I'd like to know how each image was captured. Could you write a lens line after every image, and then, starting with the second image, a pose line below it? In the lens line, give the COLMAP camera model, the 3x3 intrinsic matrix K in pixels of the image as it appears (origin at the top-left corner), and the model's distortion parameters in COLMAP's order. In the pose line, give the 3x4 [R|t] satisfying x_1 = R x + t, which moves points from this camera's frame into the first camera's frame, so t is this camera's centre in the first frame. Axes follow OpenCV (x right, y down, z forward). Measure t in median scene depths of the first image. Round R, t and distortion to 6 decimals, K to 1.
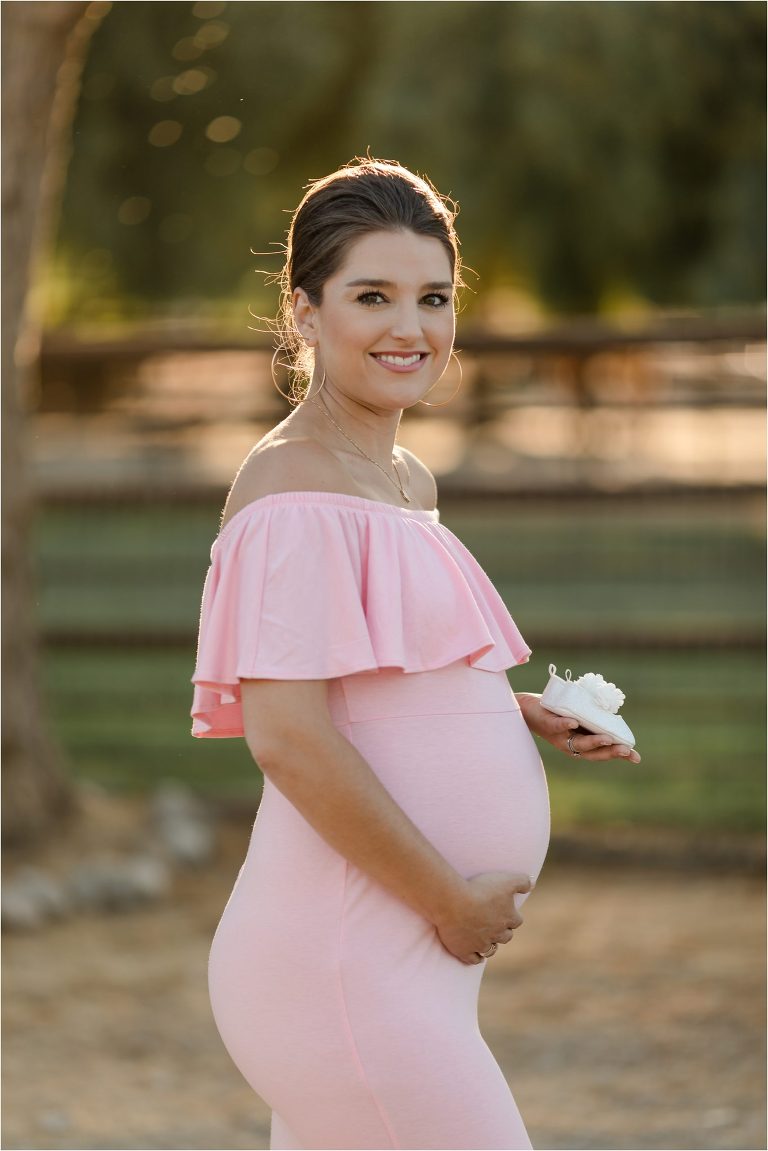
lens RADIAL K [[4596.4, 0, 384.0], [0, 4596.4, 575.5], [0, 0, 1]] dist [0.158236, -6.147288]
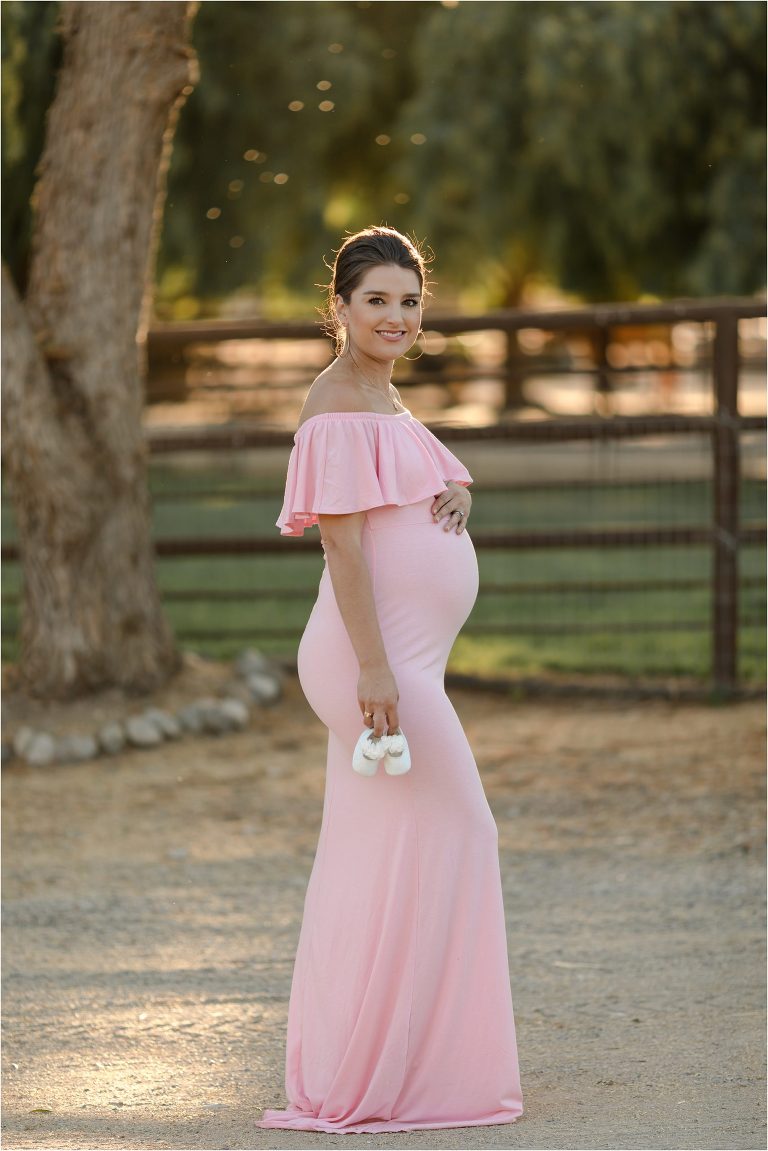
lens RADIAL K [[4596.4, 0, 384.0], [0, 4596.4, 575.5], [0, 0, 1]] dist [0.158236, -6.147288]
pose [[0.999934, -0.002637, -0.011154, 0.016756], [0.002675, 0.999991, 0.003406, 0.037388], [0.011145, -0.003435, 0.999932, -0.727748]]
